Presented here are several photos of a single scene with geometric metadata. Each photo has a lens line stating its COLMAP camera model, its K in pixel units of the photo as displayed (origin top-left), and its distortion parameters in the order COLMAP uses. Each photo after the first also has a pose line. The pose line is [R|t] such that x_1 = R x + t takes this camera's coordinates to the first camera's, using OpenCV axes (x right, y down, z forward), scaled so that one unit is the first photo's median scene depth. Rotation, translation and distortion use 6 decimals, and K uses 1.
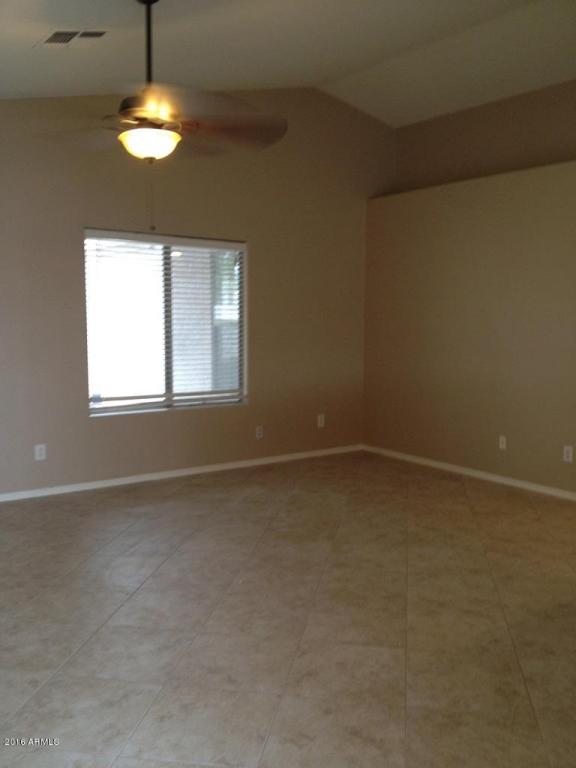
lens RADIAL K [[716.1, 0, 305.2], [0, 716.1, 392.5], [0, 0, 1]] dist [0.116982, -0.317941]
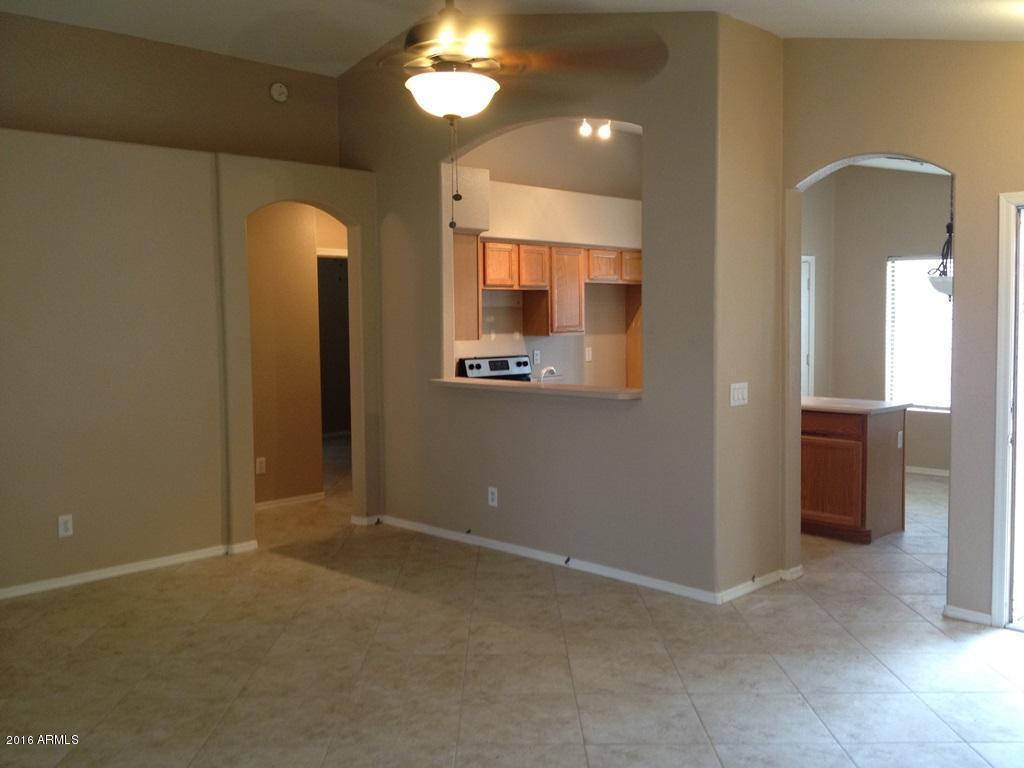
lens RADIAL K [[954.8, 0, 512.0], [0, 954.8, 384.0], [0, 0, 1]] dist [0.116982, -0.317941]
pose [[-0.140216, -0.087587, 0.986239, -1.109523], [0.121452, 0.987036, 0.104925, -0.177222], [-0.982644, 0.134493, -0.127760, 1.116355]]
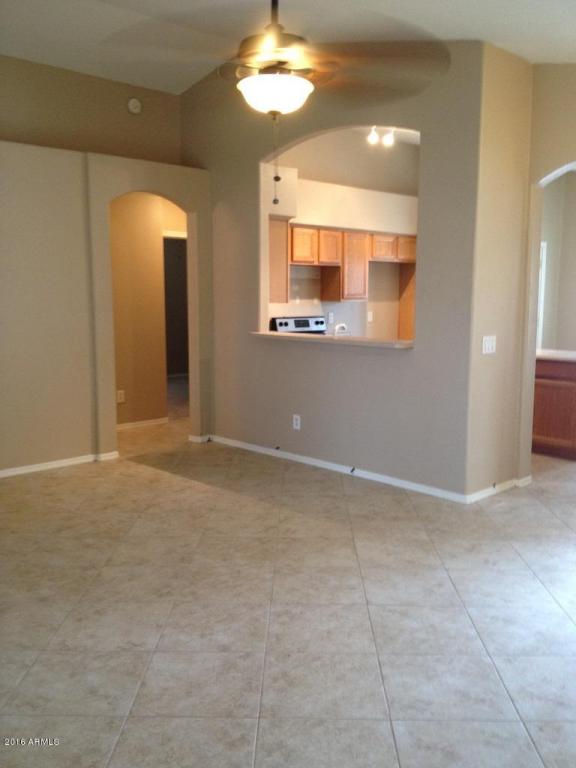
lens RADIAL K [[716.1, 0, 305.2], [0, 716.1, 392.5], [0, 0, 1]] dist [0.116982, -0.317941]
pose [[-0.134528, -0.158748, 0.978111, -1.076275], [0.105579, 0.979169, 0.173441, -0.159429], [-0.985269, 0.126600, -0.114965, 1.125887]]
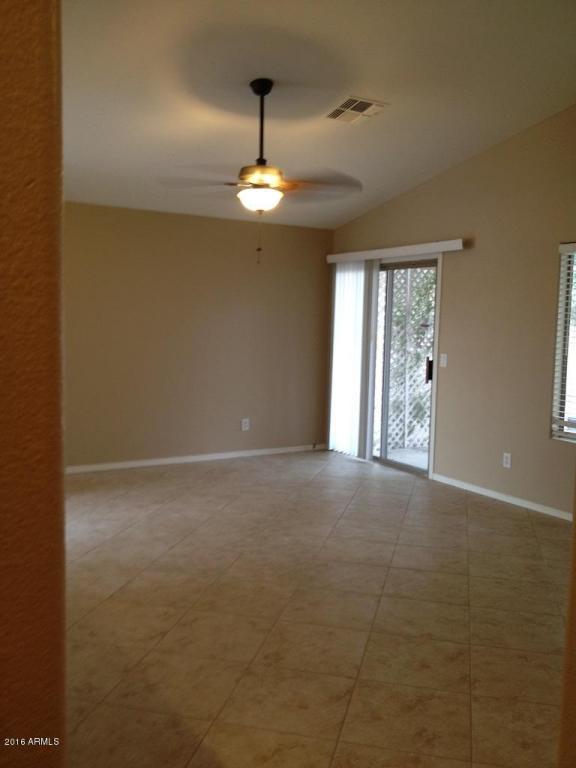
lens RADIAL K [[716.1, 0, 305.2], [0, 716.1, 392.5], [0, 0, 1]] dist [0.116982, -0.317941]
pose [[-0.081204, 0.079793, -0.993498, 1.185378], [-0.144532, 0.985311, 0.090949, -0.130954], [0.986162, 0.150978, -0.068479, 1.256032]]
